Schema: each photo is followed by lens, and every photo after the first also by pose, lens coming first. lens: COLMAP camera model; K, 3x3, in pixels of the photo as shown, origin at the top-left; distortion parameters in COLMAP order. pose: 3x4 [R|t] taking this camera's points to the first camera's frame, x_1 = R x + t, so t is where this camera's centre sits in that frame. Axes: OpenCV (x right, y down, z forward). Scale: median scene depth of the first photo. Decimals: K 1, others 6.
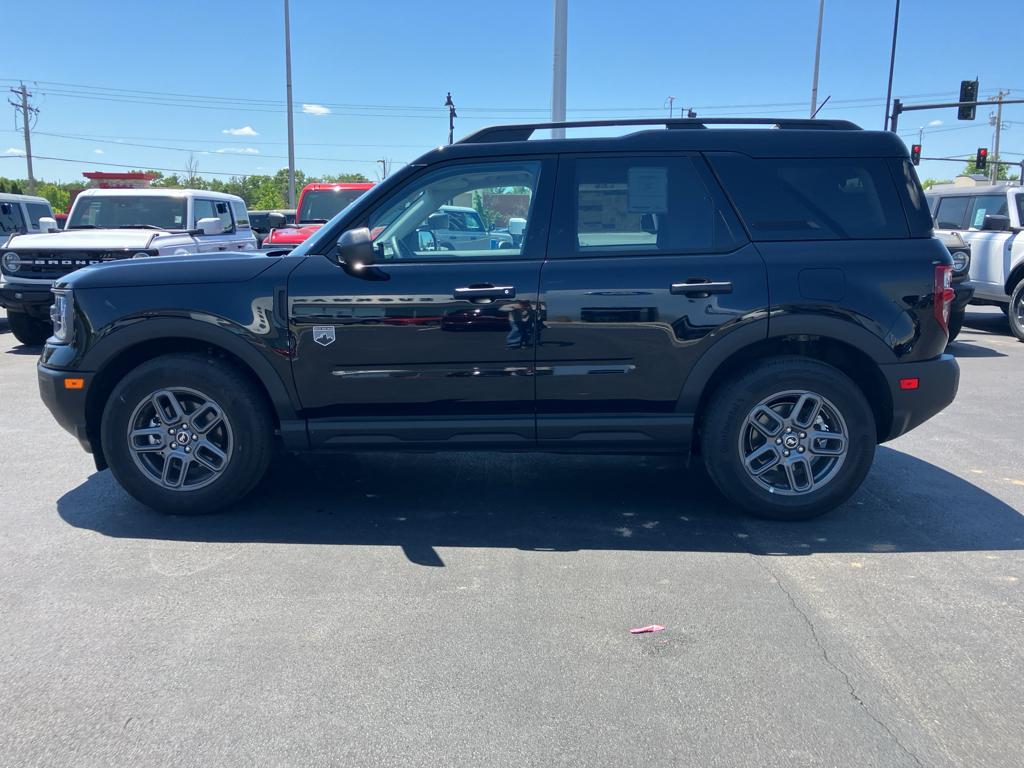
lens RADIAL K [[770.8, 0, 494.9], [0, 770.8, 388.6], [0, 0, 1]] dist [0.107926, -0.149498]
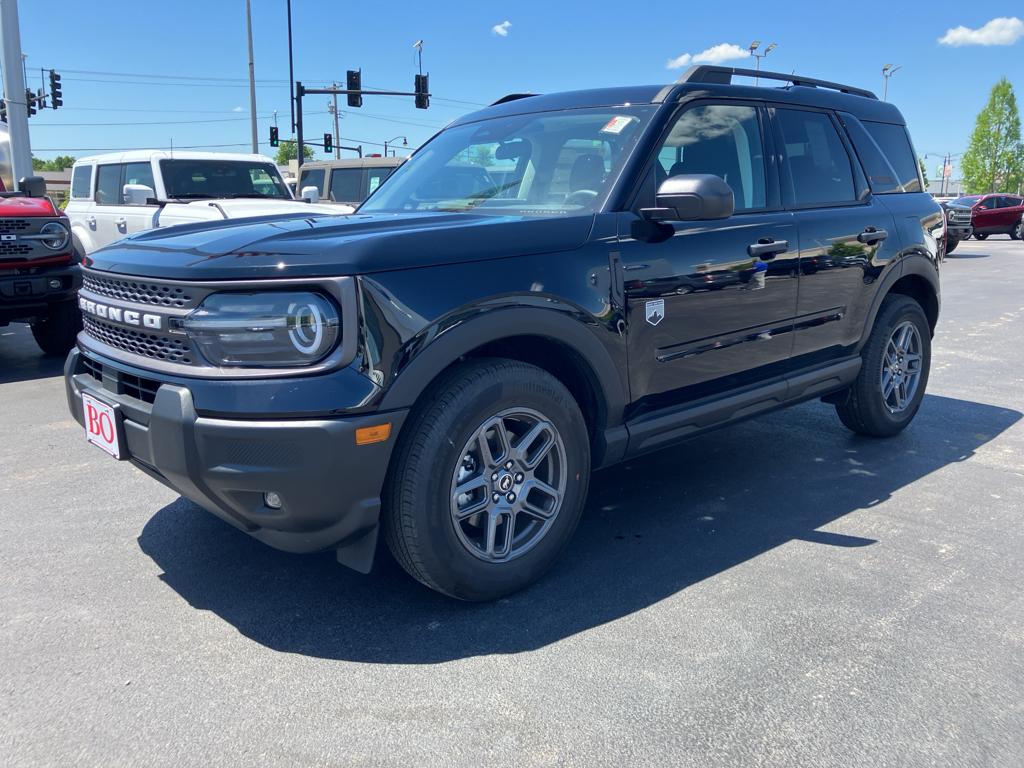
lens RADIAL K [[770.8, 0, 494.9], [0, 770.8, 388.6], [0, 0, 1]] dist [0.107926, -0.149498]
pose [[0.743227, -0.154991, 0.650839, -0.850044], [0.135561, 0.987505, 0.080360, -0.075655], [-0.655162, 0.028502, 0.754951, 0.501217]]
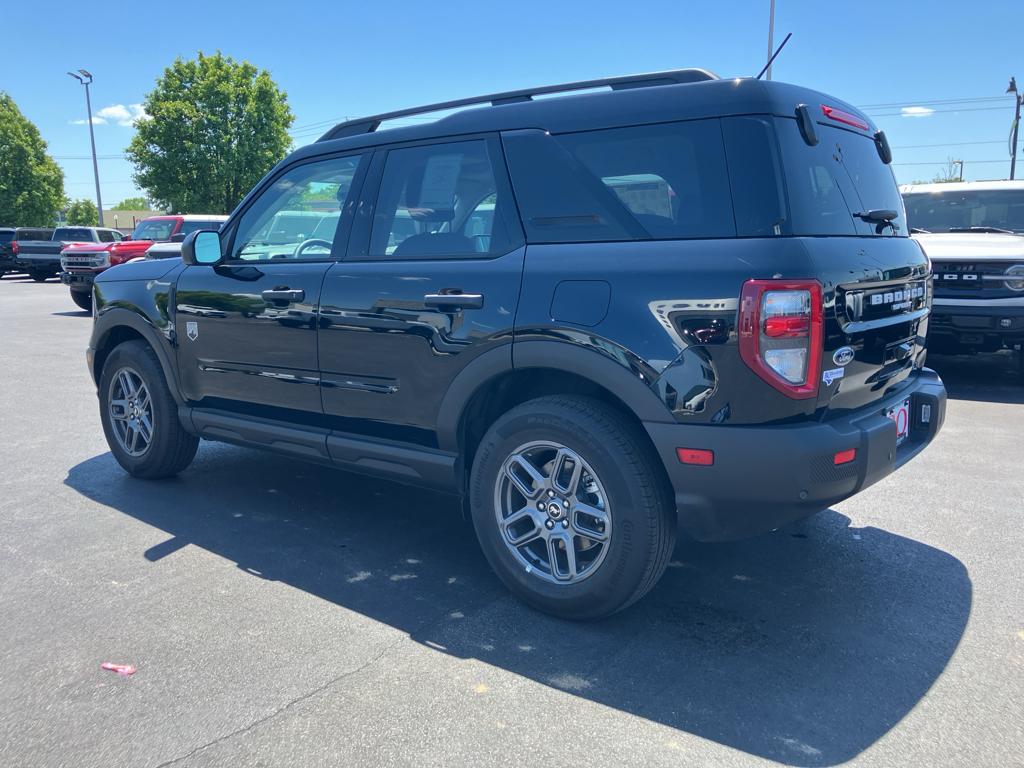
lens RADIAL K [[770.8, 0, 494.9], [0, 770.8, 388.6], [0, 0, 1]] dist [0.107926, -0.149498]
pose [[0.814666, 0.101790, -0.570927, 0.730987], [-0.103661, 0.994180, 0.029336, -0.062736], [0.570590, 0.035284, 0.820477, 0.347109]]
